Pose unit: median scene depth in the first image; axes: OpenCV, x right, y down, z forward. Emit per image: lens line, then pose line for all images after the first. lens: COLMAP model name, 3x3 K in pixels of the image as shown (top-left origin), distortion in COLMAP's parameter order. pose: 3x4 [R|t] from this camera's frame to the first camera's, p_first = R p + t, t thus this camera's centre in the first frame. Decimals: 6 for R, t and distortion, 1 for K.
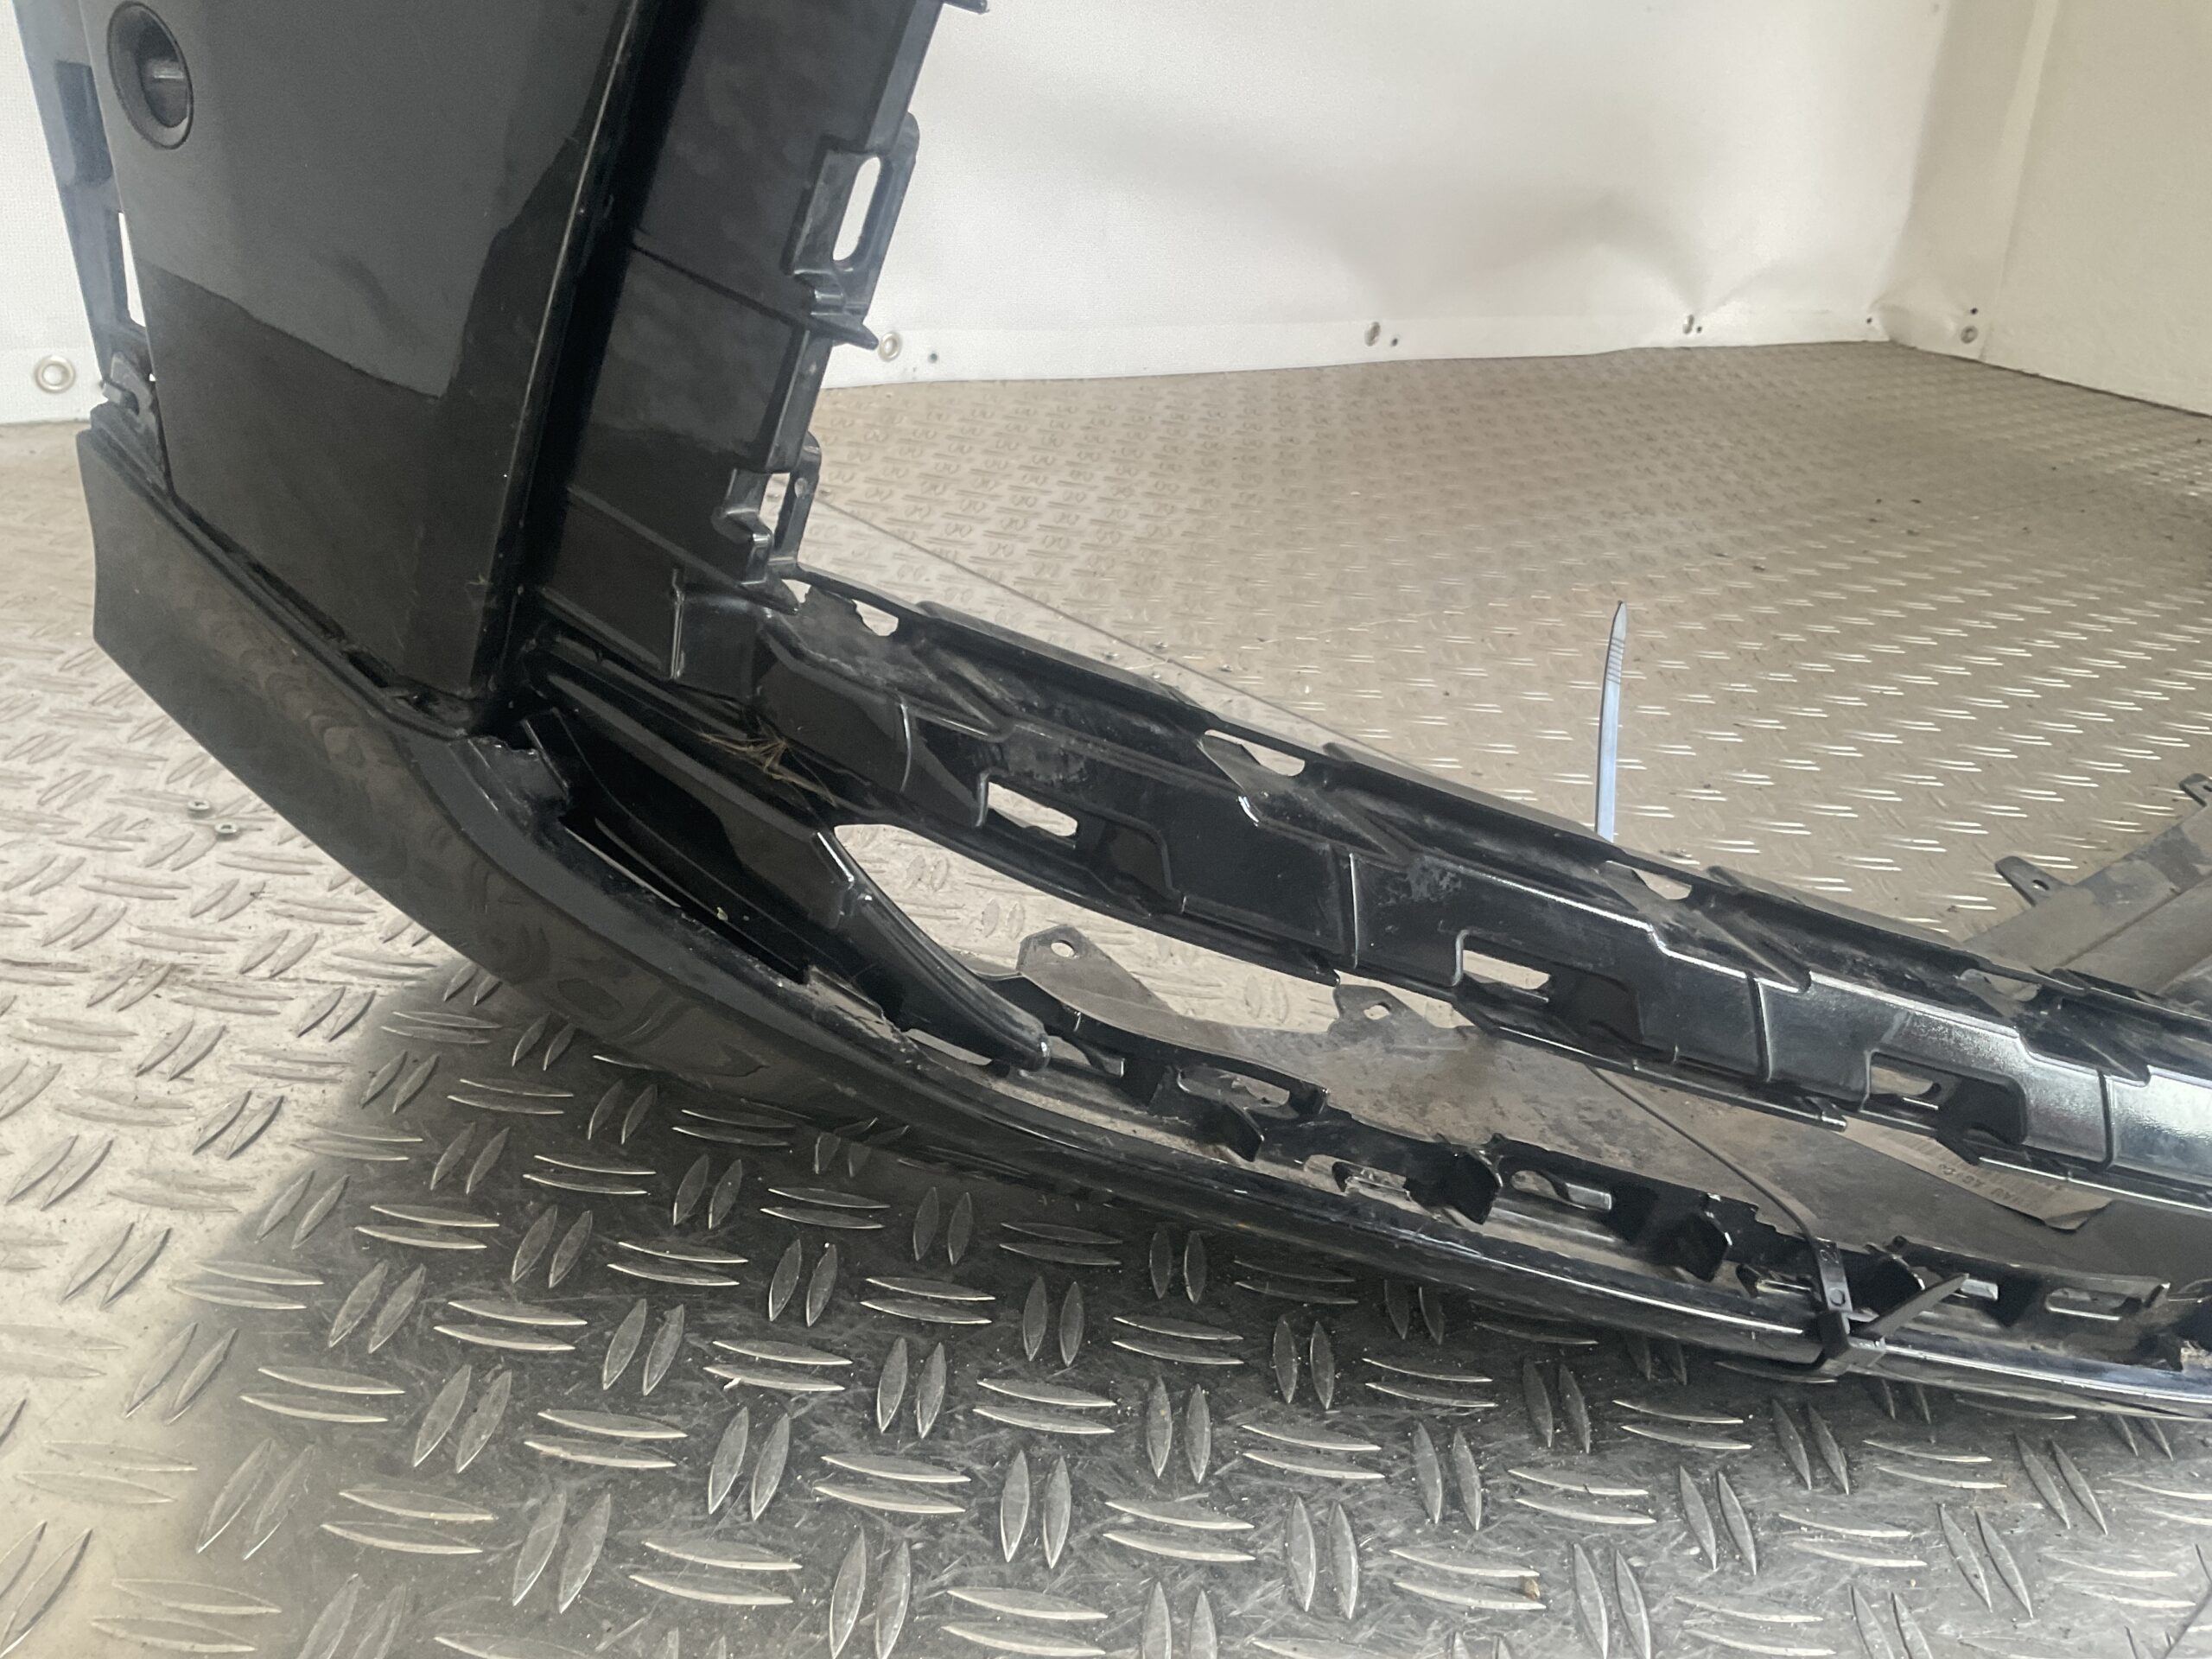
lens RADIAL K [[1814.3, 0, 1124.6], [0, 1814.3, 832.6], [0, 0, 1]] dist [0.109341, -0.224321]
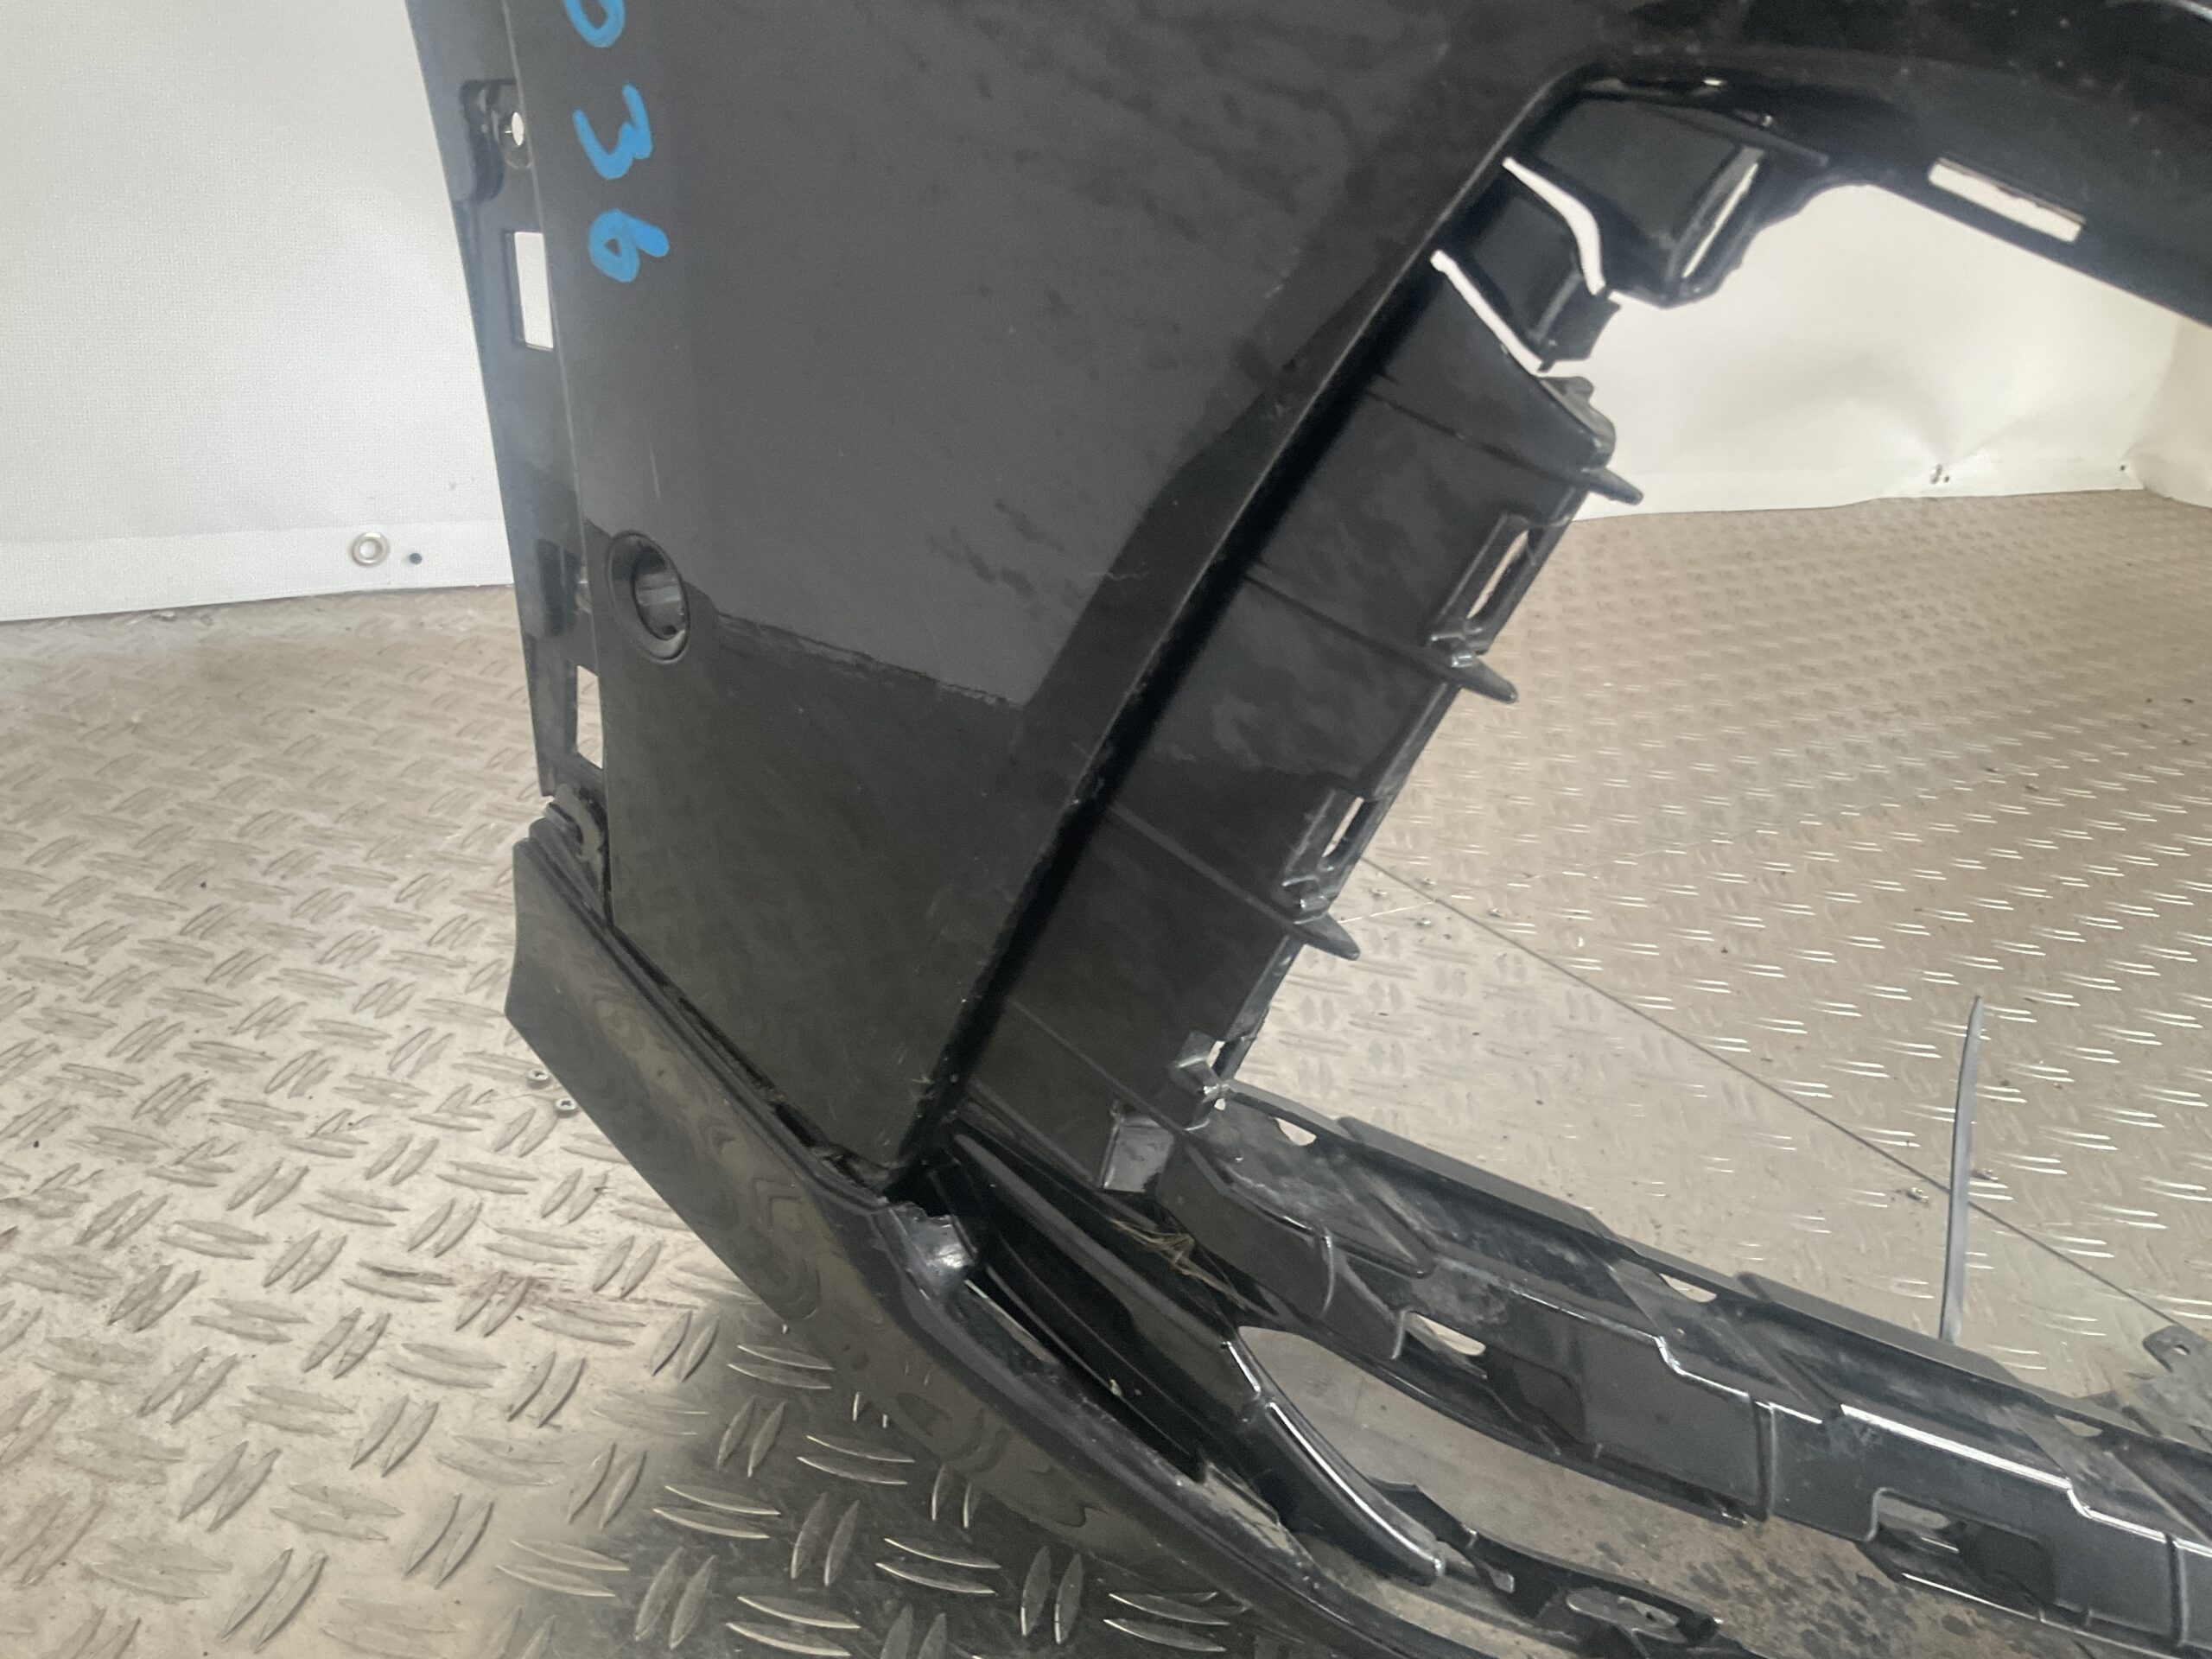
lens RADIAL K [[1823.6, 0, 1137.7], [0, 1823.6, 830.5], [0, 0, 1]] dist [0.078796, -0.153793]
pose [[0.995206, 0.051858, -0.082918, -0.106359], [-0.053971, 0.998267, -0.023455, -0.183313], [0.081557, 0.027818, 0.996280, -0.018946]]
